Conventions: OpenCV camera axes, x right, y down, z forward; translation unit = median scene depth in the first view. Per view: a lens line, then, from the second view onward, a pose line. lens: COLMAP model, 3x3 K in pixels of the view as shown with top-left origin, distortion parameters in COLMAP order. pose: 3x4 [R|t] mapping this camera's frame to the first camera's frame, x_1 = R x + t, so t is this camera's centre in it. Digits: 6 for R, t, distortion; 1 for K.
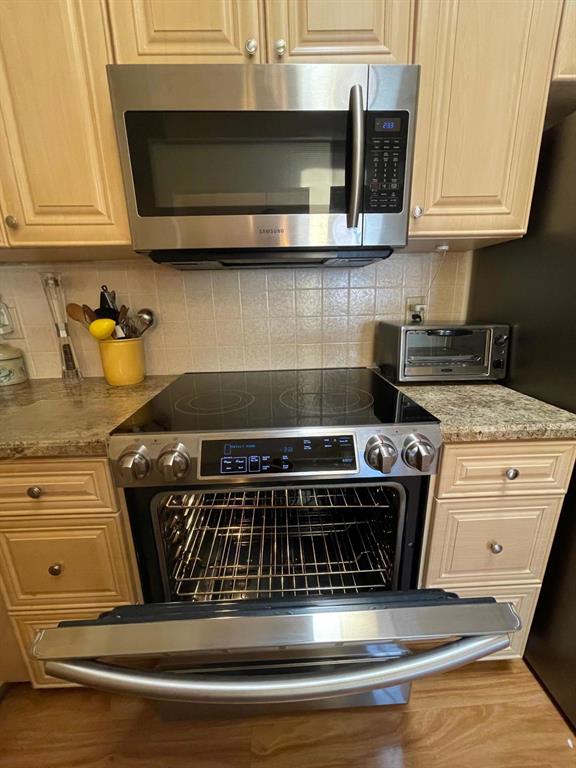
lens RADIAL K [[311.0, 0, 289.7], [0, 311.0, 382.5], [0, 0, 1]] dist [-0.004691, 0.000503]
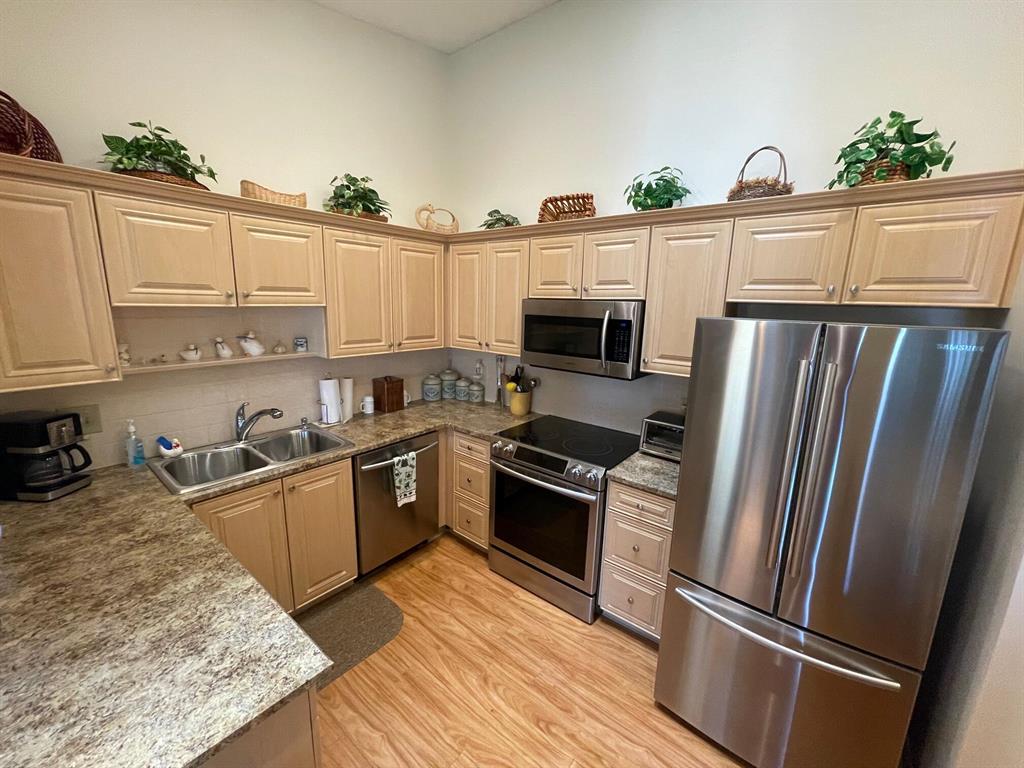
lens RADIAL K [[414.7, 0, 511.4], [0, 414.7, 382.7], [0, 0, 1]] dist [-0.004691, 0.000503]
pose [[0.746563, 0.171514, -0.642827, 1.470437], [-0.213453, 0.976870, 0.012742, -0.291304], [0.630144, 0.127701, 0.765905, -1.420016]]
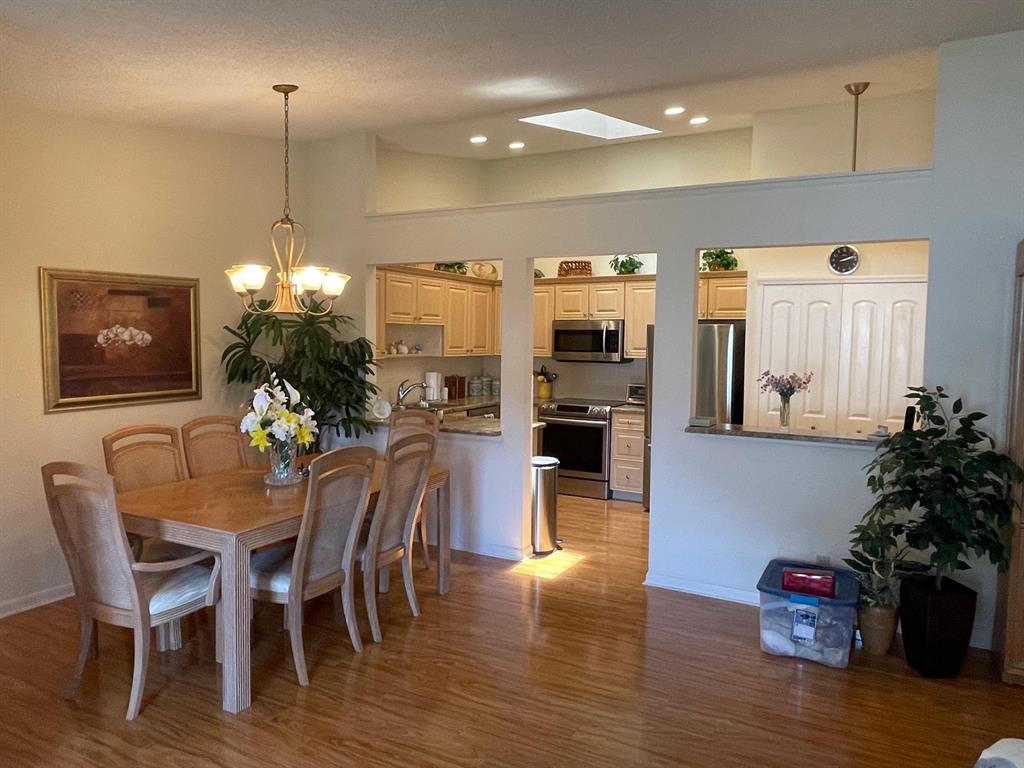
lens RADIAL K [[701.1, 0, 512.0], [0, 701.1, 384.0], [0, 0, 1]] dist [-0.001861, -0.002304]
pose [[0.851016, 0.067439, -0.520791, 3.516198], [-0.166743, 0.975101, -0.146203, 1.189917], [0.497964, 0.211259, 0.841071, -6.297074]]
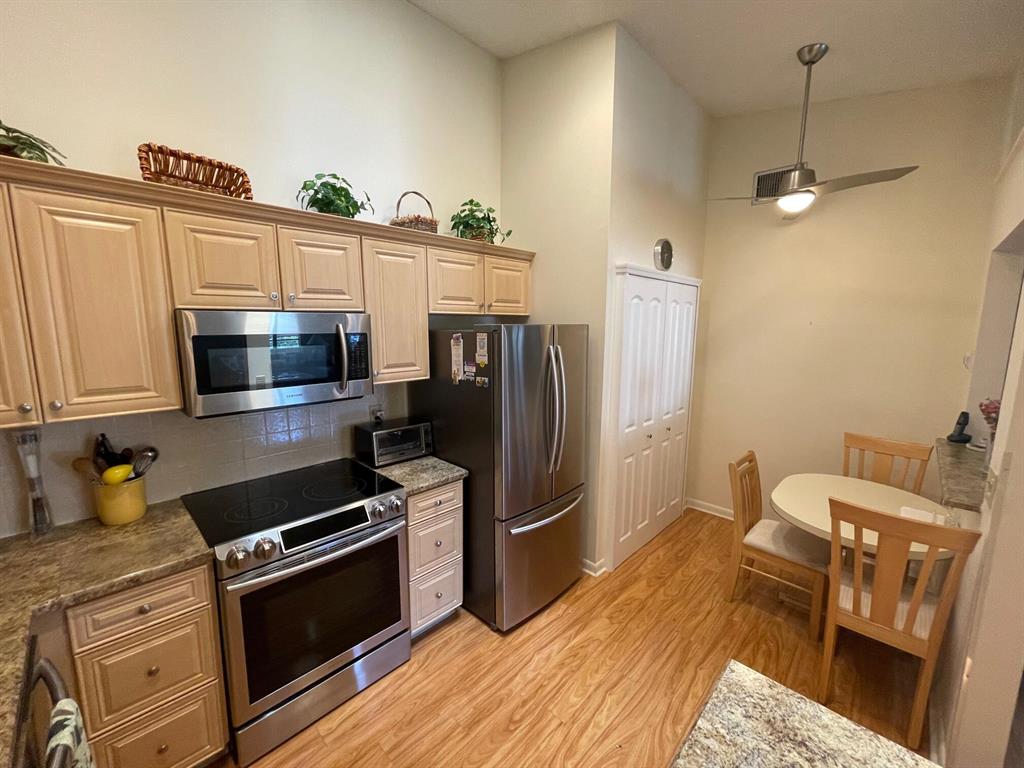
lens RADIAL K [[414.7, 0, 511.4], [0, 414.7, 382.7], [0, 0, 1]] dist [-0.004691, 0.000503]
pose [[0.730719, -0.073179, 0.678745, -0.677342], [0.157295, 0.985535, -0.063083, -0.224775], [-0.664311, 0.152859, 0.731659, -1.331551]]
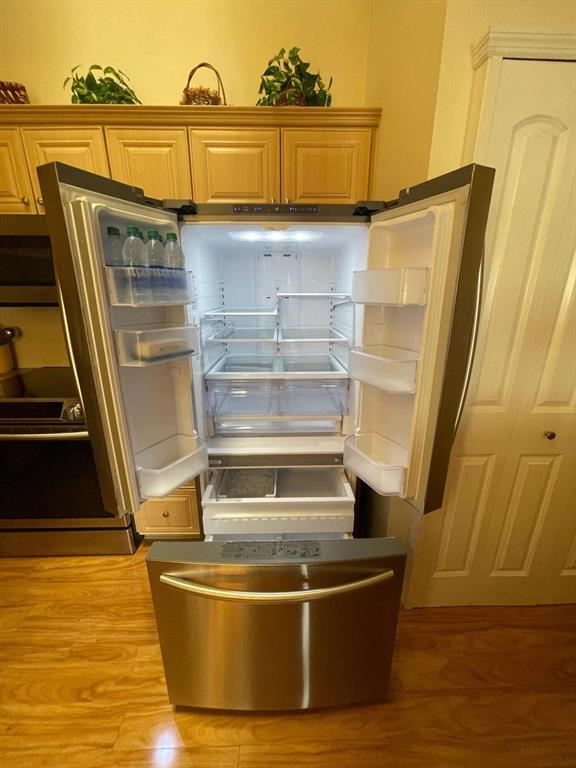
lens RADIAL K [[311.0, 0, 289.7], [0, 311.0, 382.5], [0, 0, 1]] dist [-0.004691, 0.000503]
pose [[0.999438, 0.028661, -0.017390, 1.421238], [-0.028120, 0.999135, 0.030623, -0.051534], [0.018253, -0.030117, 0.999380, -0.827619]]
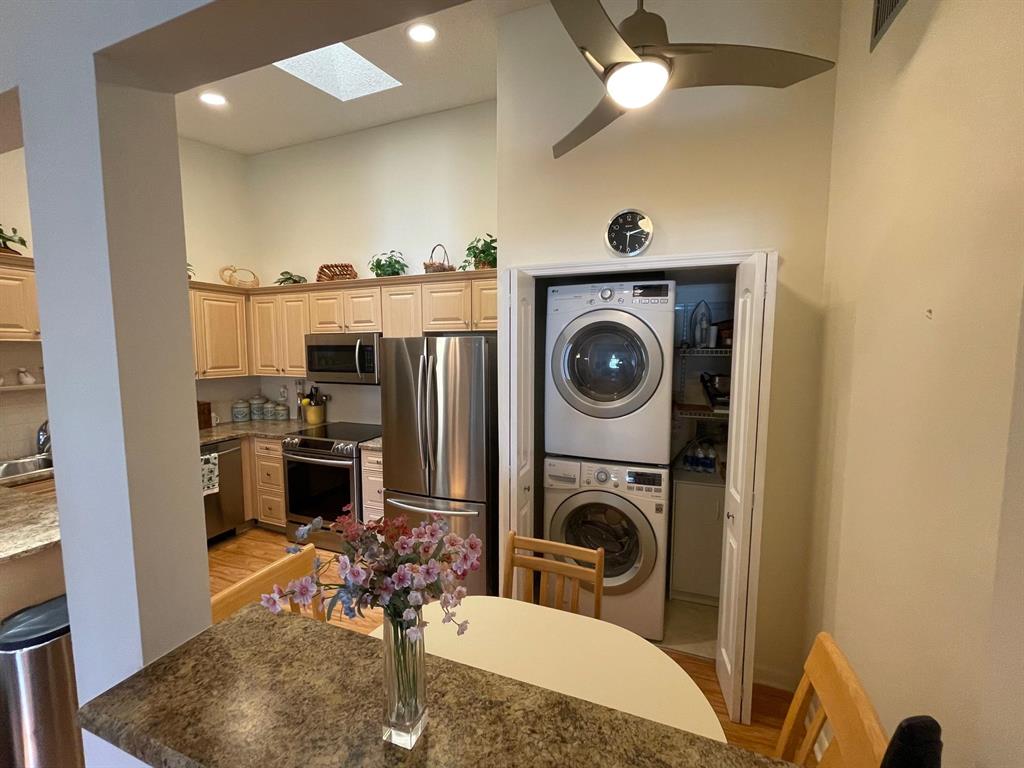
lens RADIAL K [[414.7, 0, 511.4], [0, 414.7, 382.7], [0, 0, 1]] dist [-0.004691, 0.000503]
pose [[0.917939, 0.053641, -0.393078, 3.073856], [-0.120983, 0.981470, -0.148593, -0.018434], [0.377824, 0.183955, 0.907419, -2.064000]]
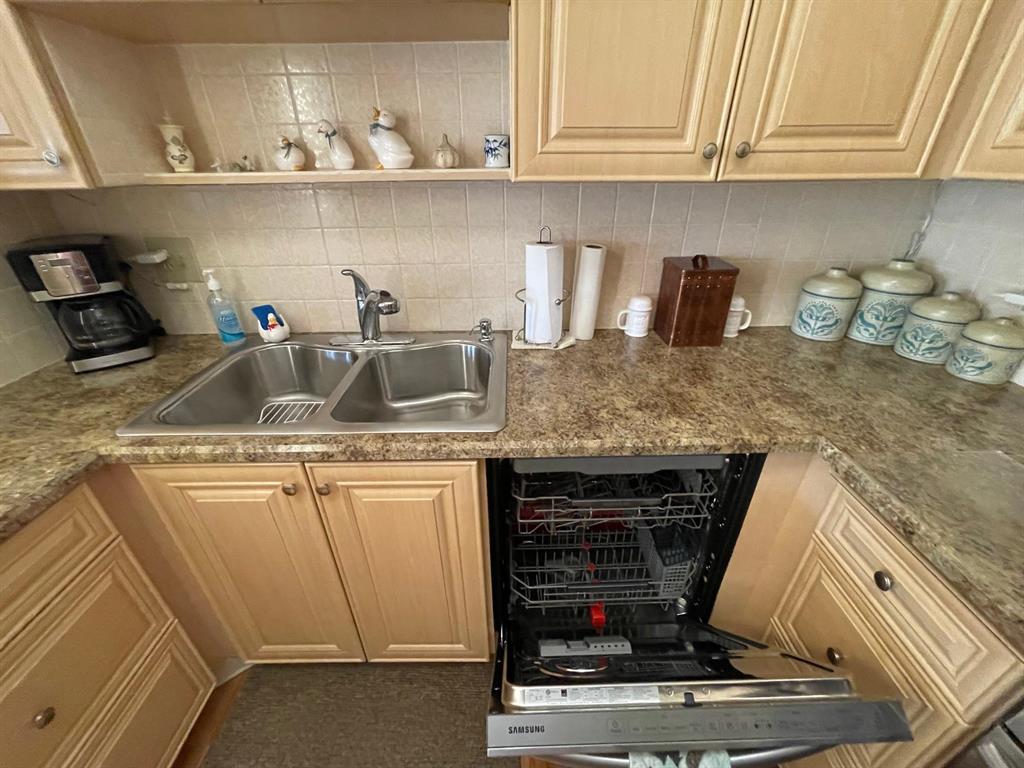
lens RADIAL K [[414.7, 0, 511.4], [0, 414.7, 382.7], [0, 0, 1]] dist [-0.004691, 0.000503]
pose [[-0.033151, 0.494956, -0.868285, -0.160463], [-0.254706, 0.835894, 0.486216, -0.232525], [0.966450, 0.237276, 0.098357, -0.031419]]
